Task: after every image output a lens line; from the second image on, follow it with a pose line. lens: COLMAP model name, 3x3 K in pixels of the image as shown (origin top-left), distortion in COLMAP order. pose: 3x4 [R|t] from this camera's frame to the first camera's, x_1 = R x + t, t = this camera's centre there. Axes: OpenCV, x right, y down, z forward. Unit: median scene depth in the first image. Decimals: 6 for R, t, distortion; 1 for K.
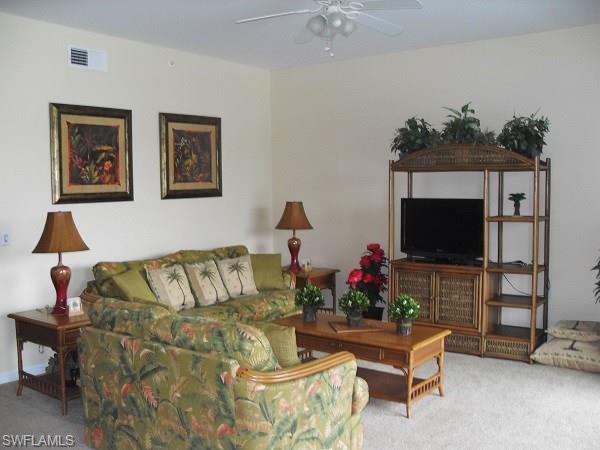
lens RADIAL K [[602.9, 0, 303.2], [0, 602.9, 224.2], [0, 0, 1]] dist [-0.125935, 0.000000]
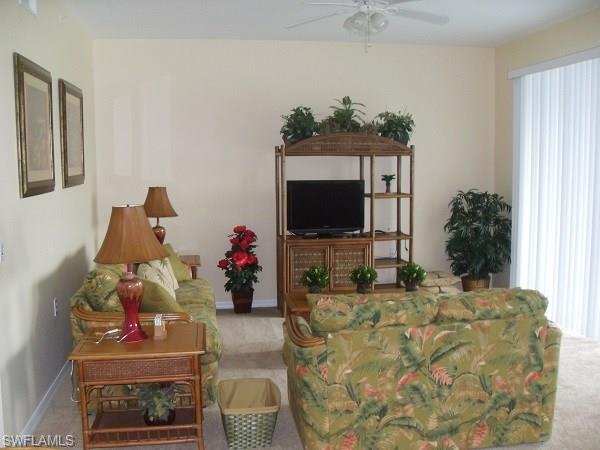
lens RADIAL K [[602.9, 0, 302.6], [0, 602.9, 226.2], [0, 0, 1]] dist [-0.125935, 0.000000]
pose [[0.707132, -0.071889, 0.703417, -0.643360], [0.046673, 0.997394, 0.055014, -0.022394], [-0.705539, -0.006071, 0.708645, 0.245852]]
